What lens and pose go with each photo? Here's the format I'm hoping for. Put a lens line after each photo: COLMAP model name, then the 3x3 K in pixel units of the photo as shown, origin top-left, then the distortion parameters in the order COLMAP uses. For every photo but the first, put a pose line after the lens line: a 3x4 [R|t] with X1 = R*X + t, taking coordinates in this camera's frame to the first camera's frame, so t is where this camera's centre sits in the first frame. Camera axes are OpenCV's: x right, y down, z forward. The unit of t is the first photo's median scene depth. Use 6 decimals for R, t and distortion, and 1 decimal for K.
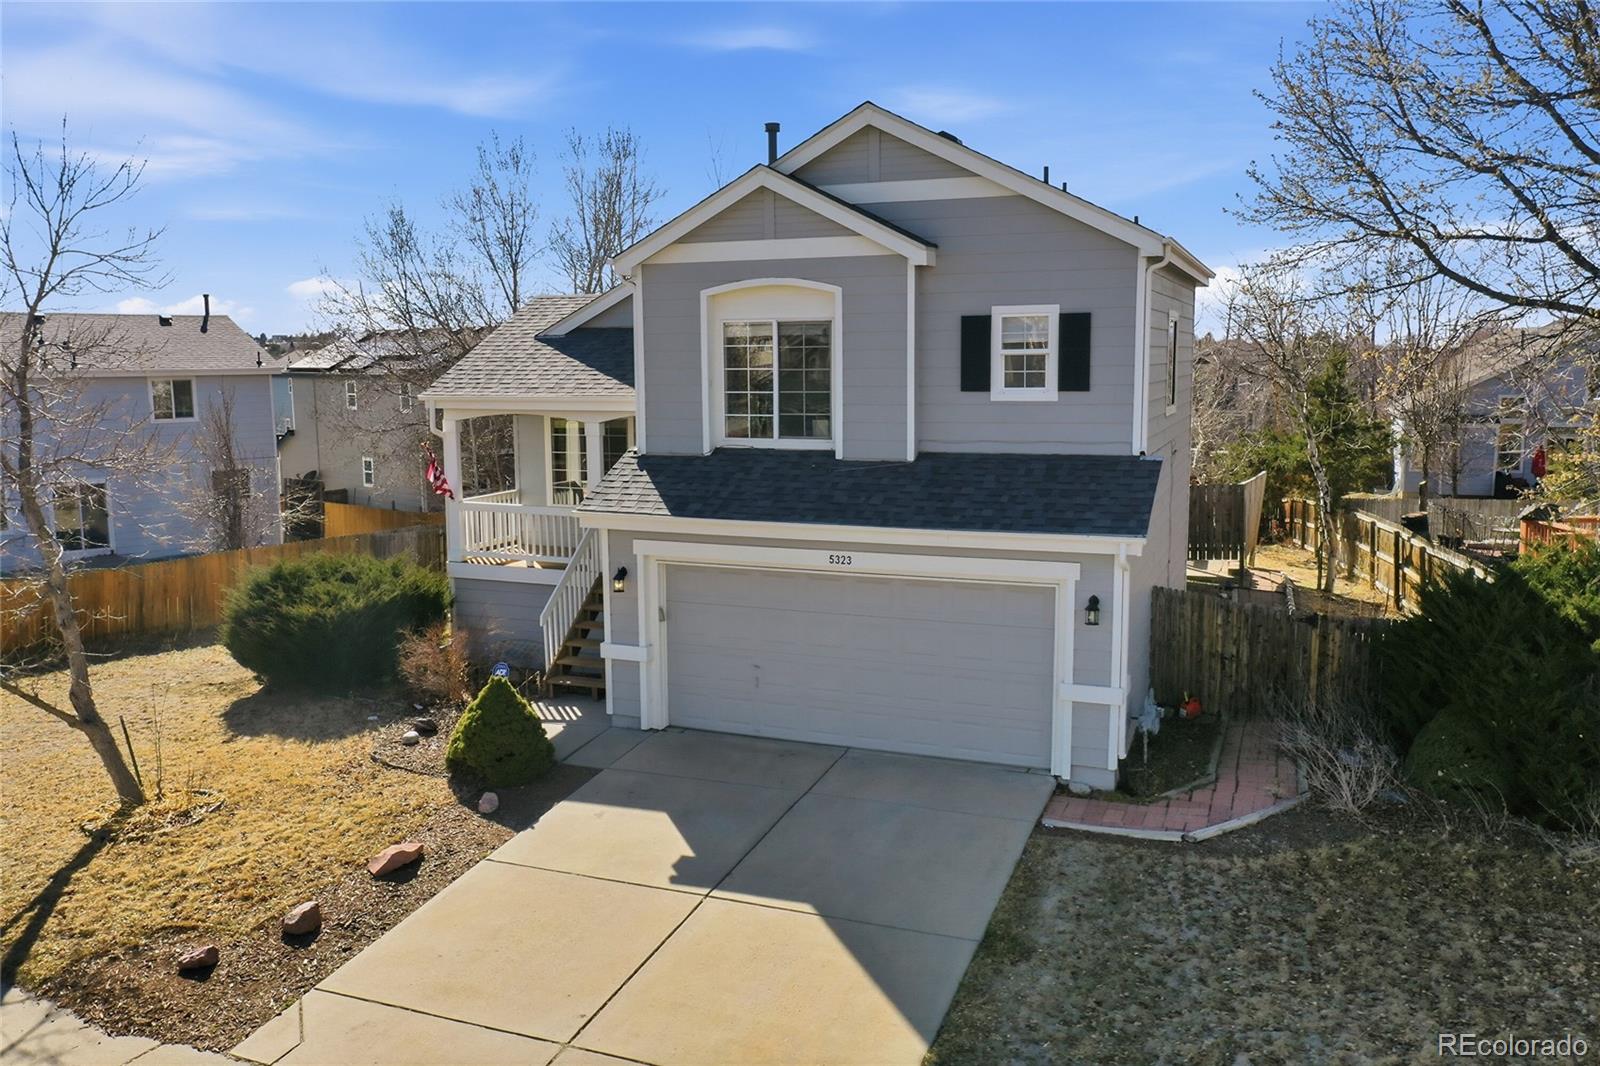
lens RADIAL K [[1251.8, 0, 803.9], [0, 1251.8, 529.3], [0, 0, 1]] dist [-0.040194, 0.005767]
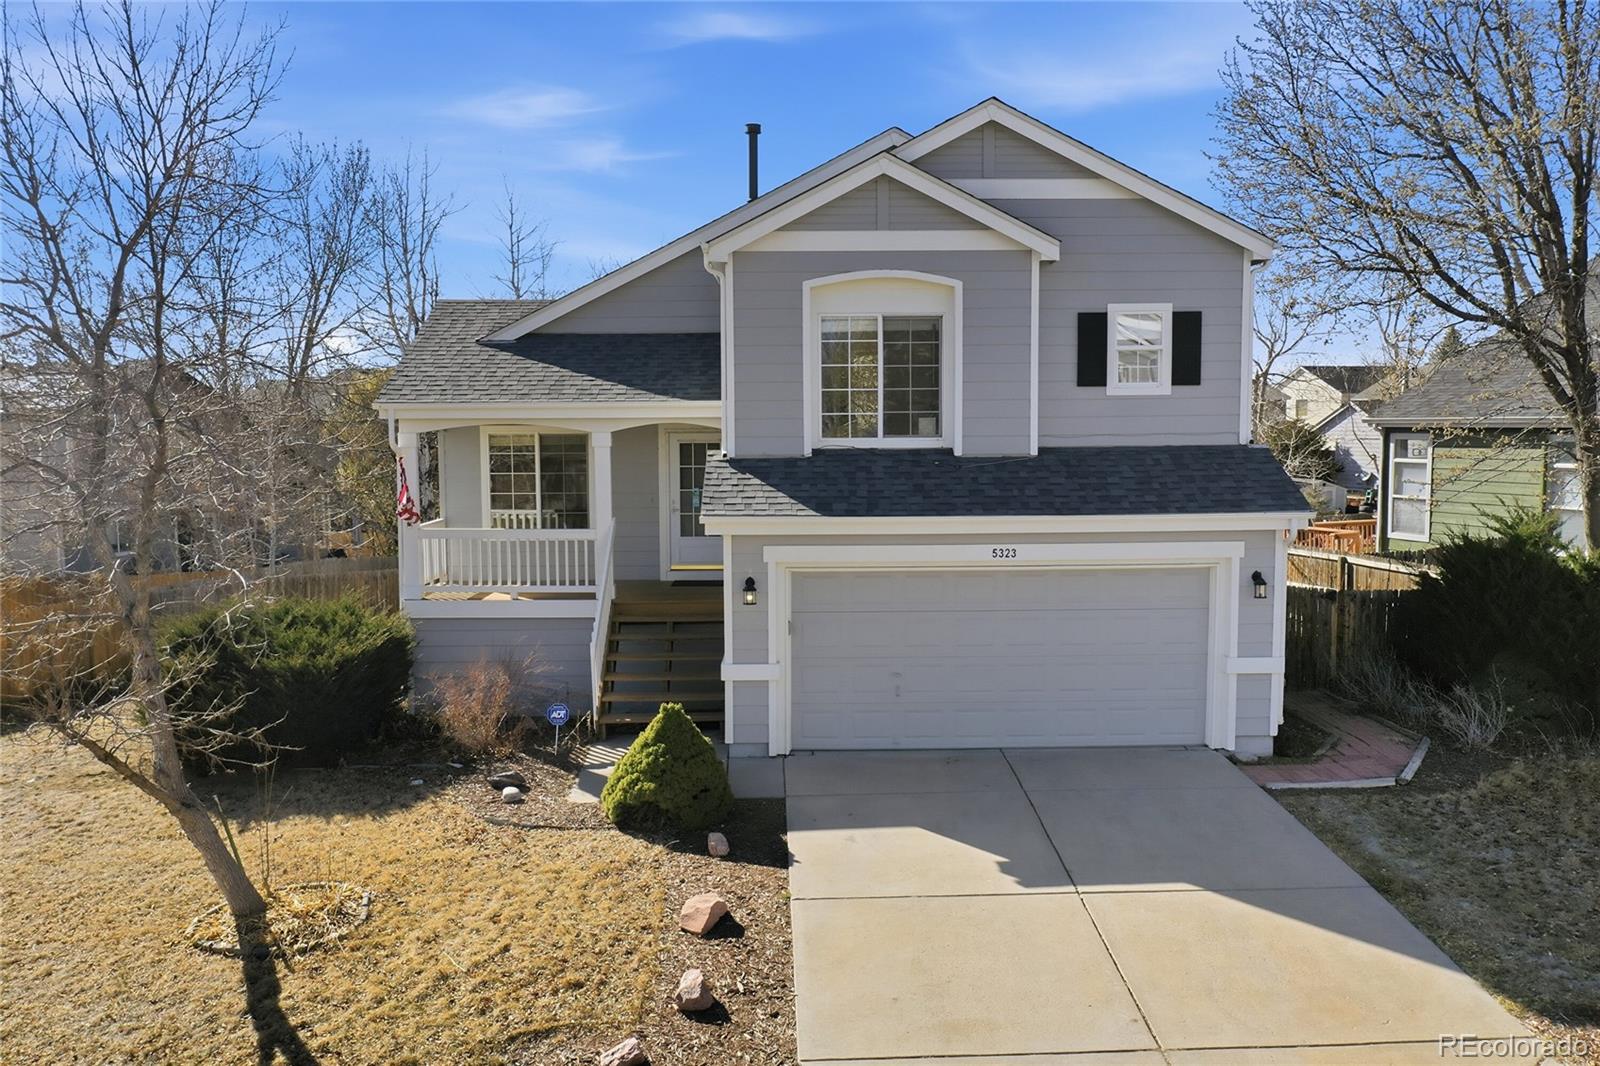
lens RADIAL K [[1251.8, 0, 799.7], [0, 1251.8, 529.6], [0, 0, 1]] dist [-0.040194, 0.005767]
pose [[0.922478, -0.032150, 0.384708, -0.495060], [0.053065, 0.997627, -0.043870, 0.040234], [-0.382384, 0.060884, 0.921995, 0.157357]]
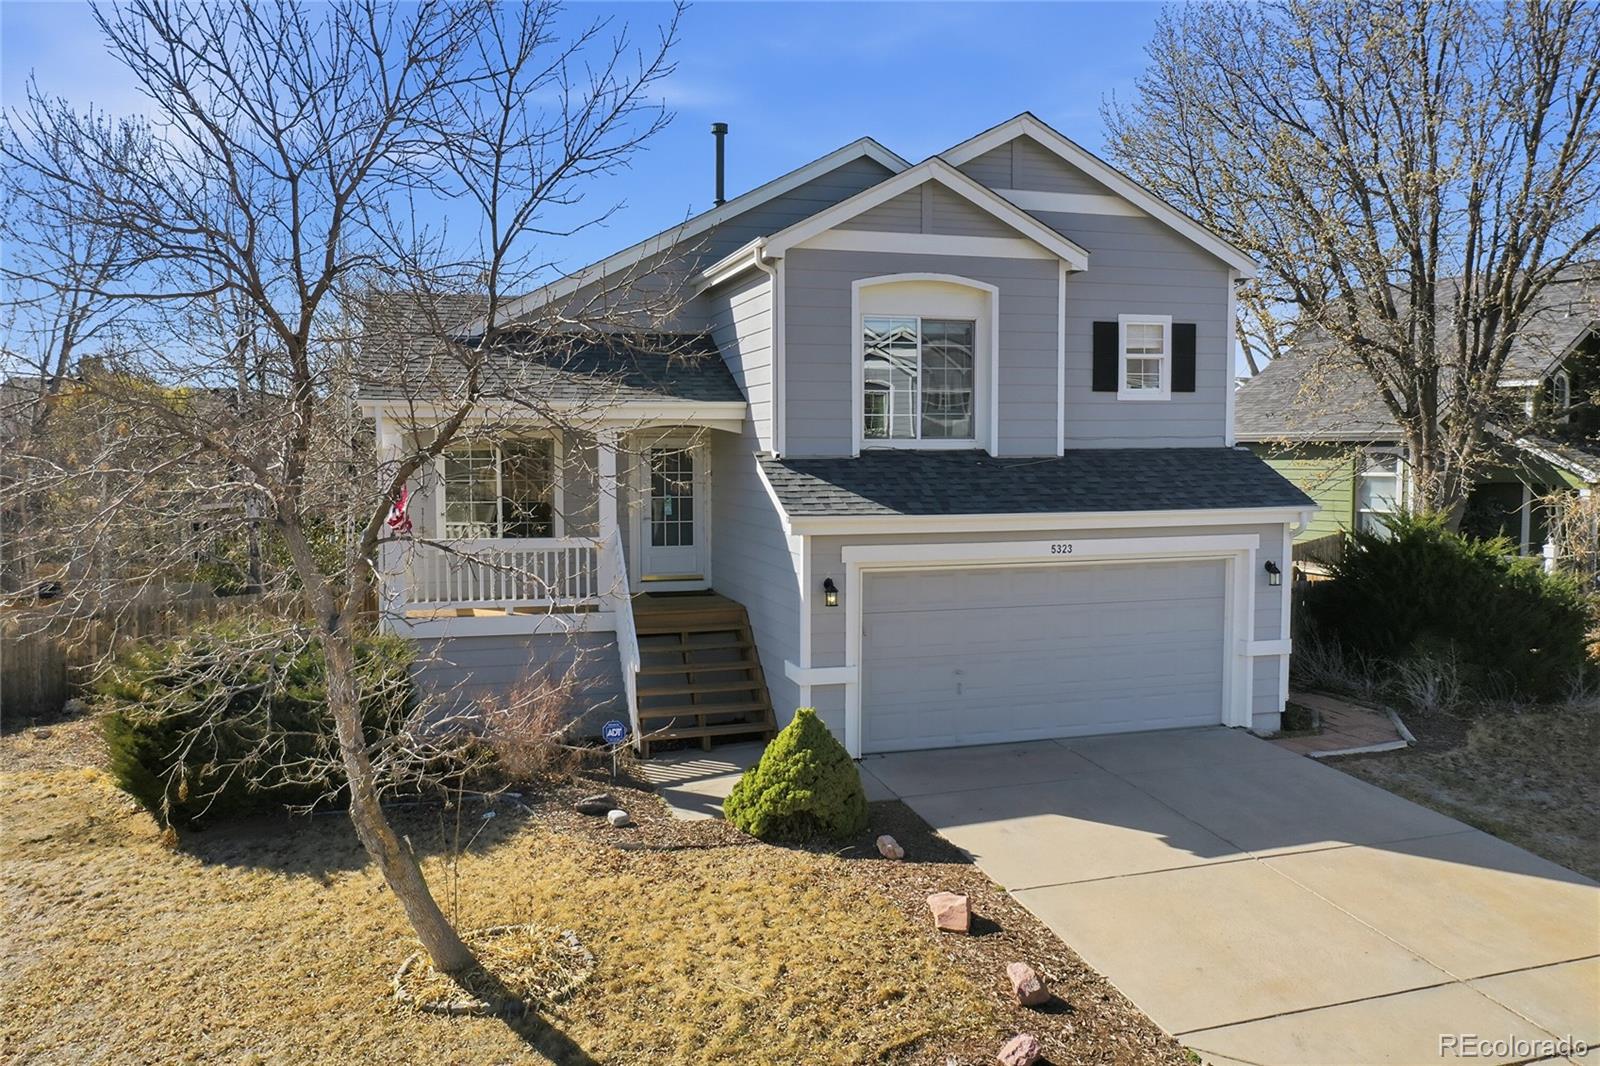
lens RADIAL K [[1251.8, 0, 799.0], [0, 1251.8, 526.0], [0, 0, 1]] dist [-0.040194, 0.005767]
pose [[0.779285, -0.034545, 0.625717, -0.771130], [0.084467, 0.995158, -0.050256, 0.038723], [-0.620951, 0.092017, 0.778430, 0.341588]]
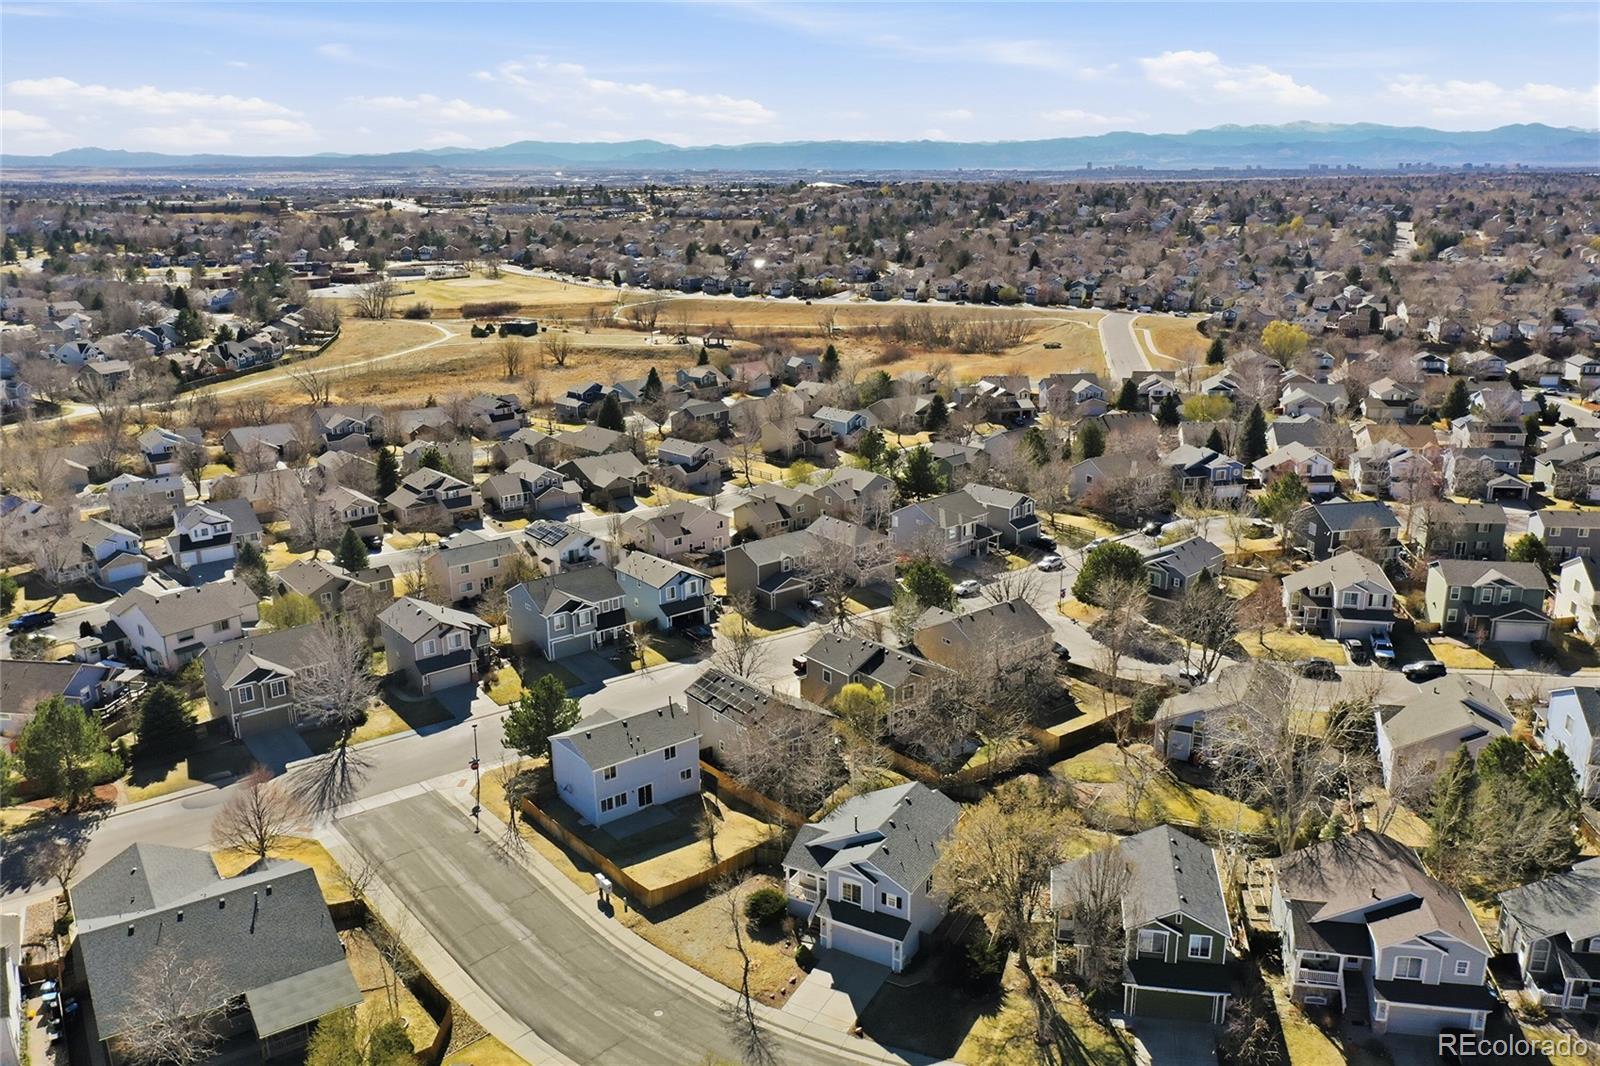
lens RADIAL K [[1251.8, 0, 800.6], [0, 1251.8, 534.0], [0, 0, 1]] dist [-0.040194, 0.005767]
pose [[0.989738, 0.038729, -0.137548, 0.504131], [-0.019514, 0.990186, 0.138385, -2.729731], [0.141557, -0.134280, 0.980780, -4.739319]]
